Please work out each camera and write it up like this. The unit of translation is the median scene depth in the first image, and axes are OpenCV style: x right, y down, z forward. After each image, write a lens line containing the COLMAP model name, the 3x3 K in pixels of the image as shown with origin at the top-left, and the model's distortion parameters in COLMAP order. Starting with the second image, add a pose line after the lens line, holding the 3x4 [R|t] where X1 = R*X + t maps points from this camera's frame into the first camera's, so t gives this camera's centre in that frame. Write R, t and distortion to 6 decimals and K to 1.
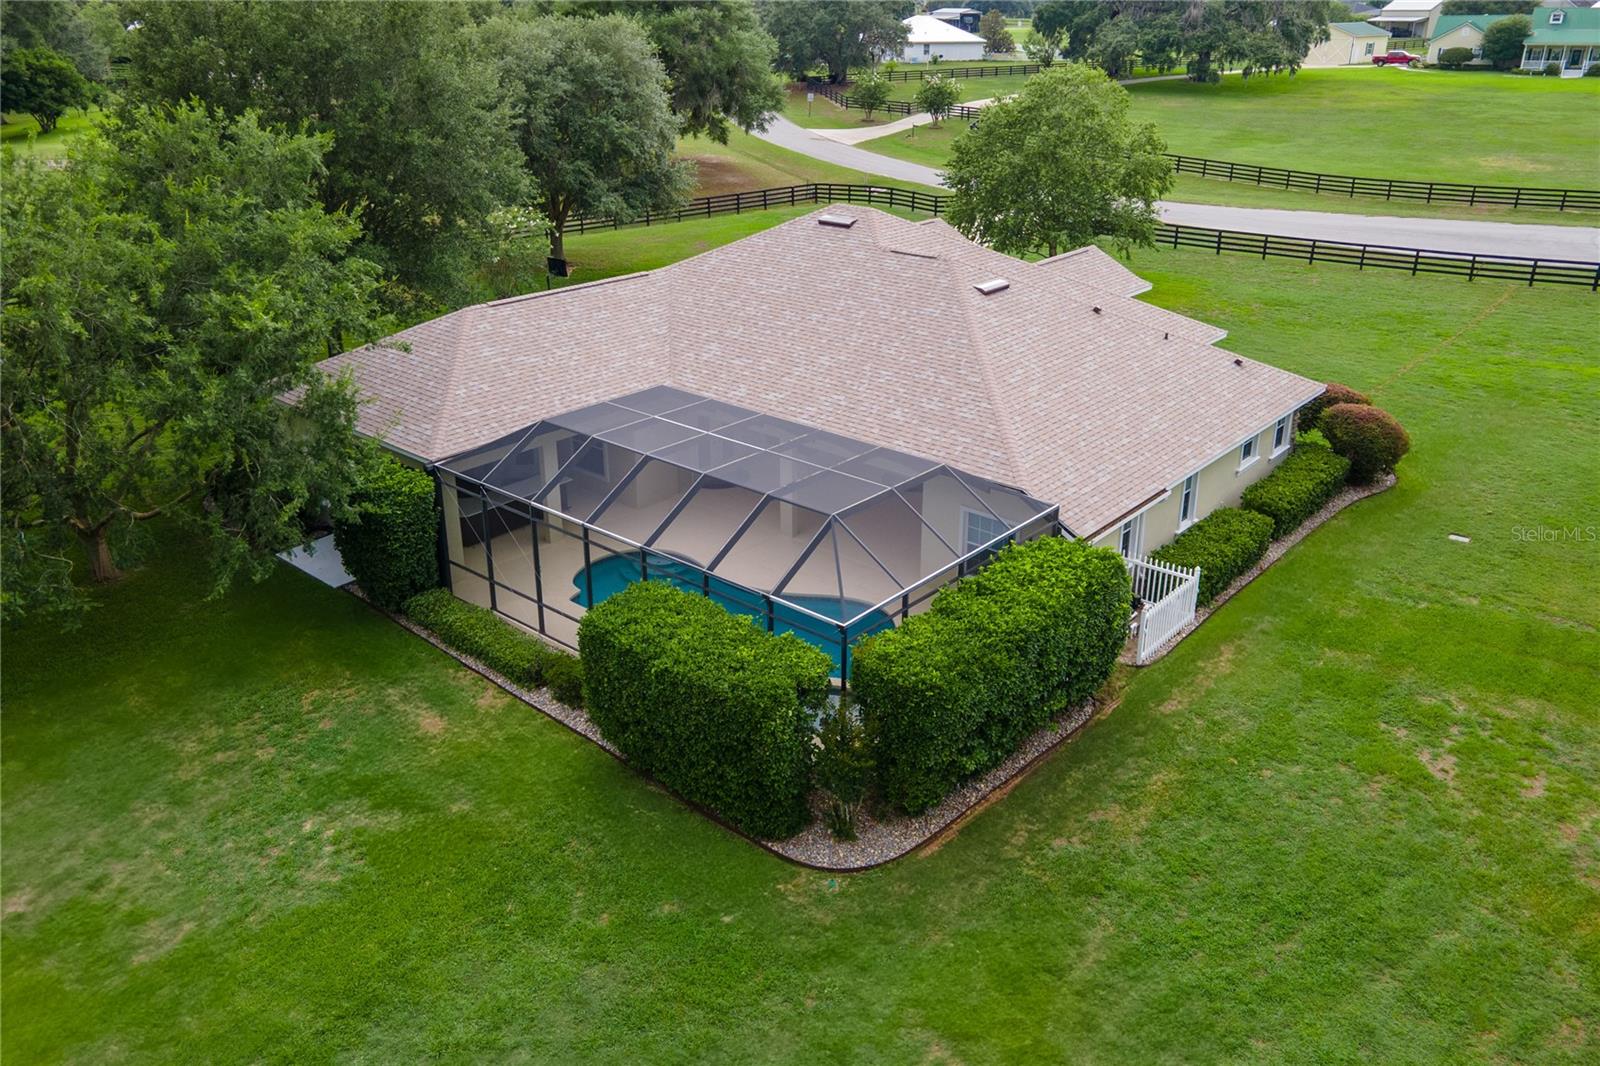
lens RADIAL K [[1214.6, 0, 797.9], [0, 1214.6, 518.6], [0, 0, 1]] dist [0.025262, 0.023850]
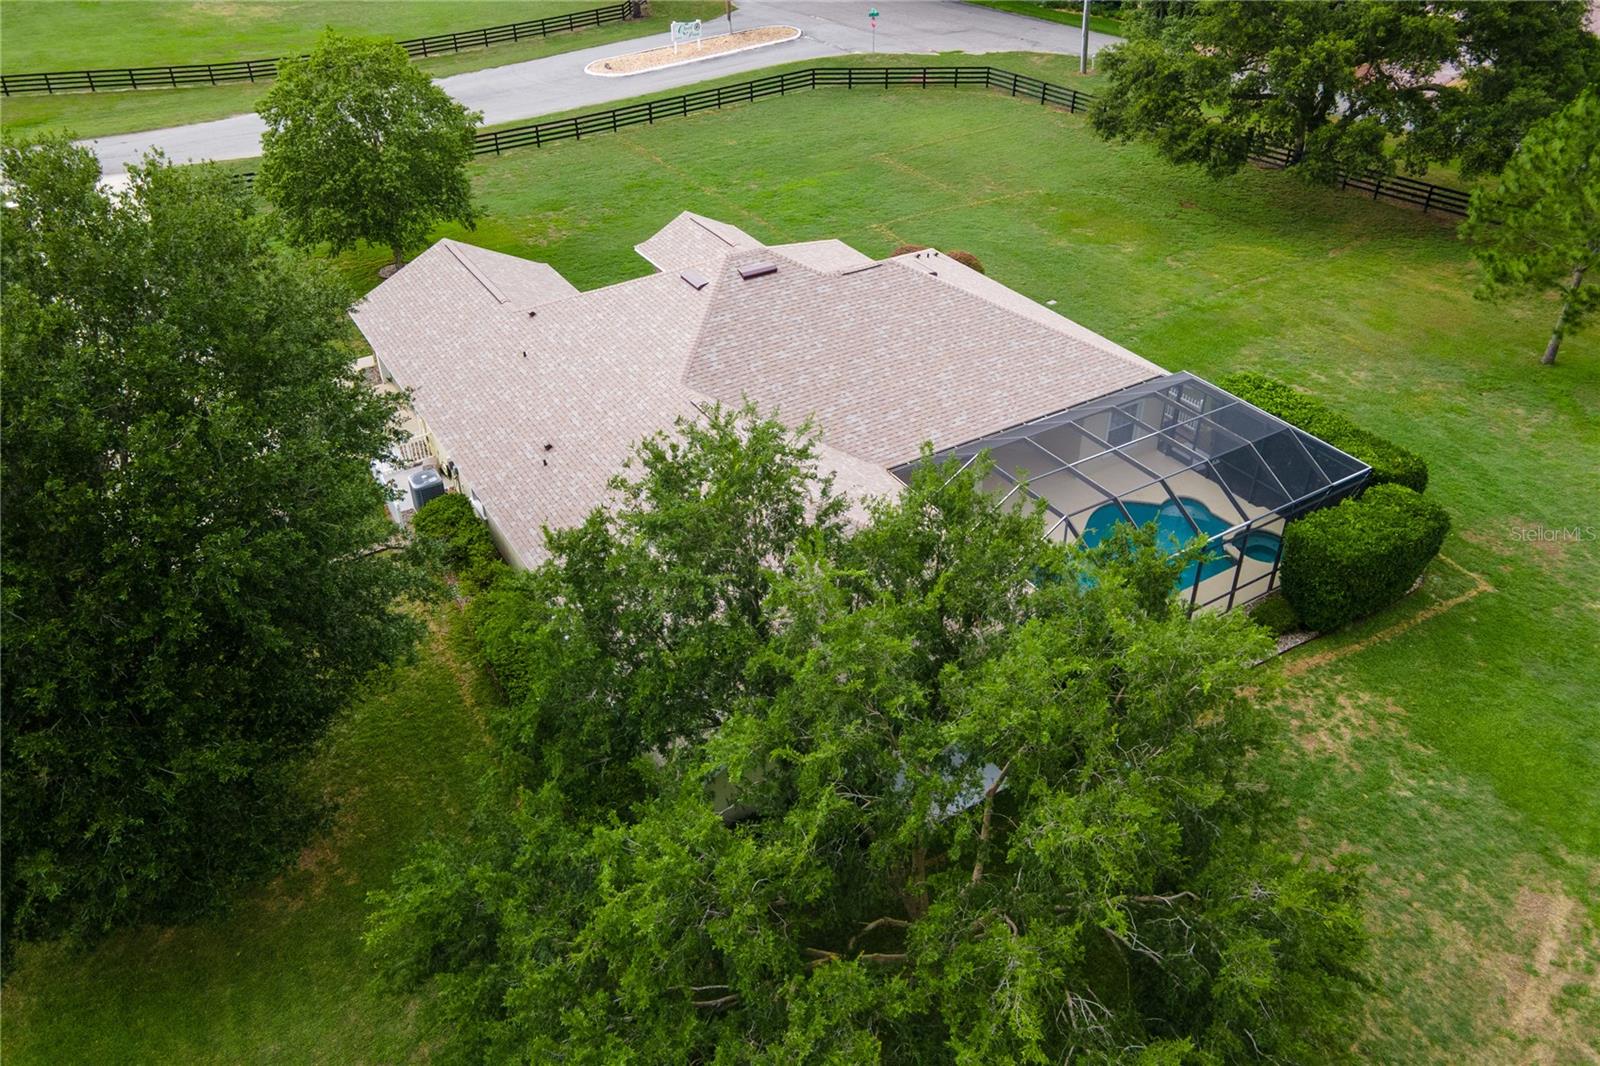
lens RADIAL K [[1144.6, 0, 796.9], [0, 1144.6, 526.5], [0, 0, 1]] dist [0.021753, 0.021616]
pose [[0.300151, -0.548066, 0.780726, -0.965325], [0.379434, 0.819525, 0.429429, -0.538965], [-0.875180, 0.167340, 0.453936, 0.633786]]
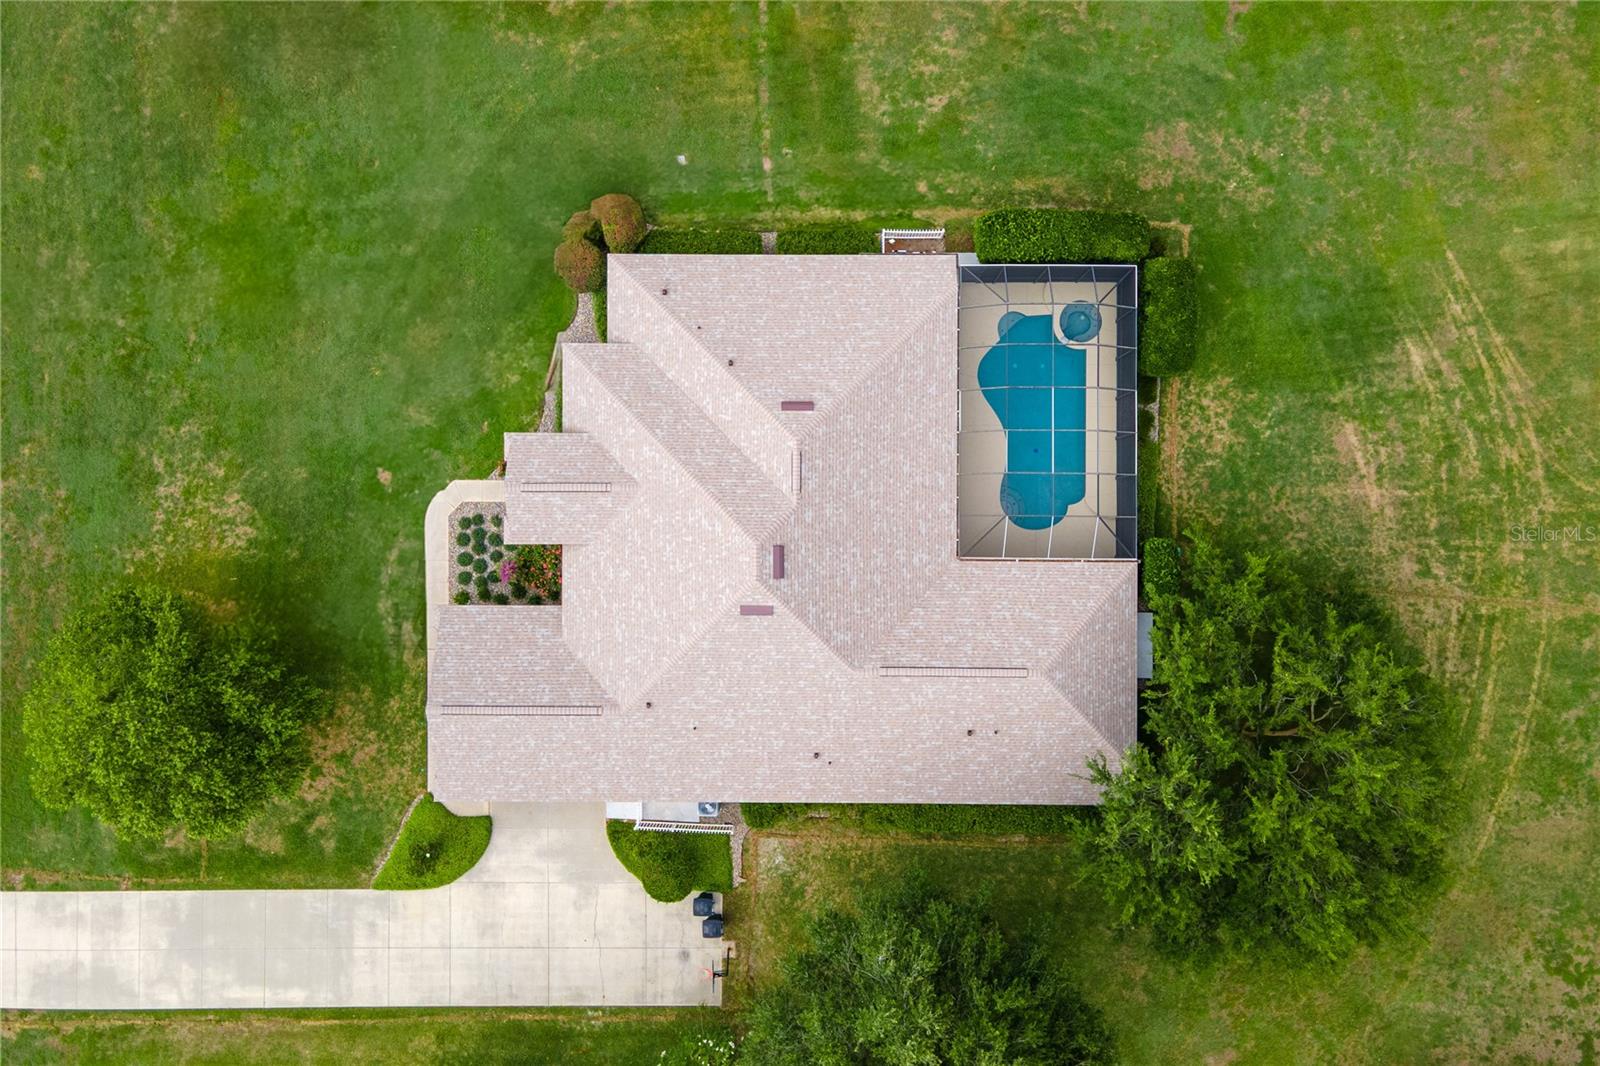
lens RADIAL K [[1142.6, 0, 812.4], [0, 1142.6, 514.5], [0, 0, 1]] dist [0.025090, 0.010639]
pose [[-0.651555, -0.758590, 0.004303, 0.047552], [0.296211, -0.249187, 0.922044, -1.482216], [-0.698381, 0.602036, 0.387062, 0.556247]]
